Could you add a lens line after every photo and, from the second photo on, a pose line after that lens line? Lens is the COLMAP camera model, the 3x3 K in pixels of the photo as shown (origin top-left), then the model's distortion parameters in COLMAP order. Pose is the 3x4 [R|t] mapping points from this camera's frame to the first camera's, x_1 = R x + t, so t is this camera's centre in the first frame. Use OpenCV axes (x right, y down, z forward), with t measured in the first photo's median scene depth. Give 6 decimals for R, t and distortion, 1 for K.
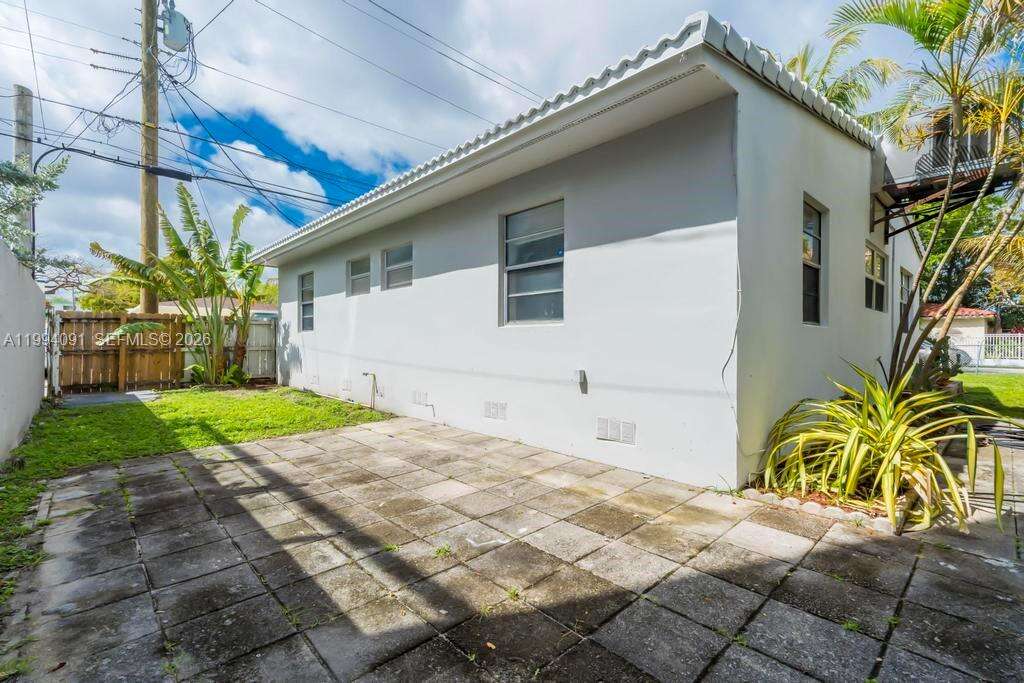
lens RADIAL K [[453.4, 0, 514.4], [0, 453.4, 343.6], [0, 0, 1]] dist [0.002634, 0.001208]
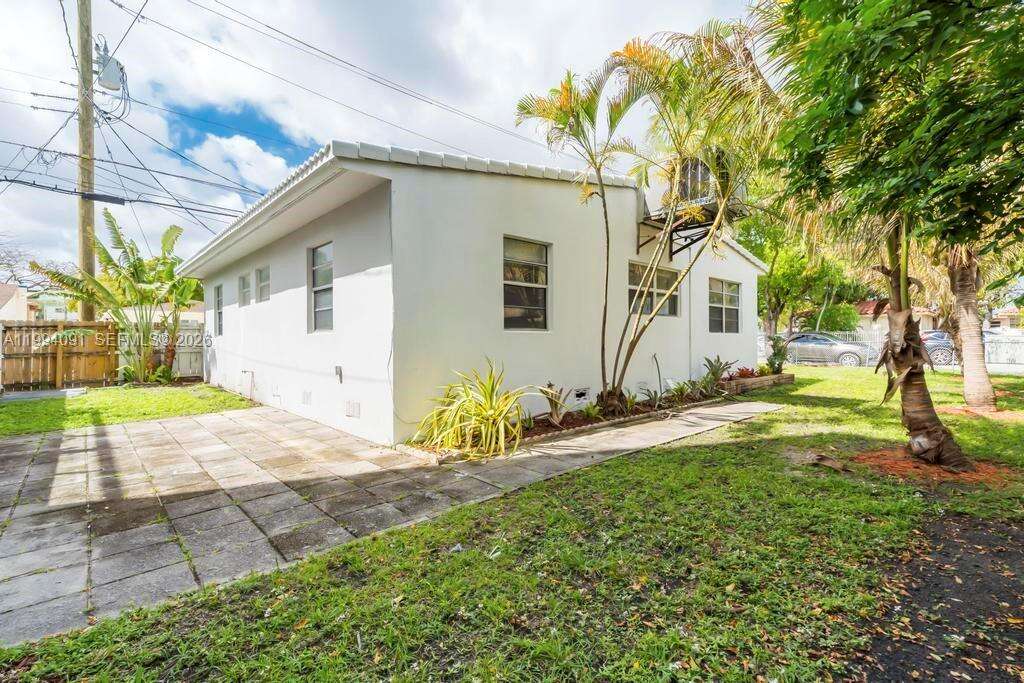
lens RADIAL K [[453.4, 0, 513.9], [0, 453.4, 341.5], [0, 0, 1]] dist [0.002634, 0.001208]
pose [[0.999952, -0.008848, 0.004155, 0.282097], [0.008853, 0.999960, -0.000984, -0.004151], [-0.004146, 0.001021, 0.999991, -0.158613]]
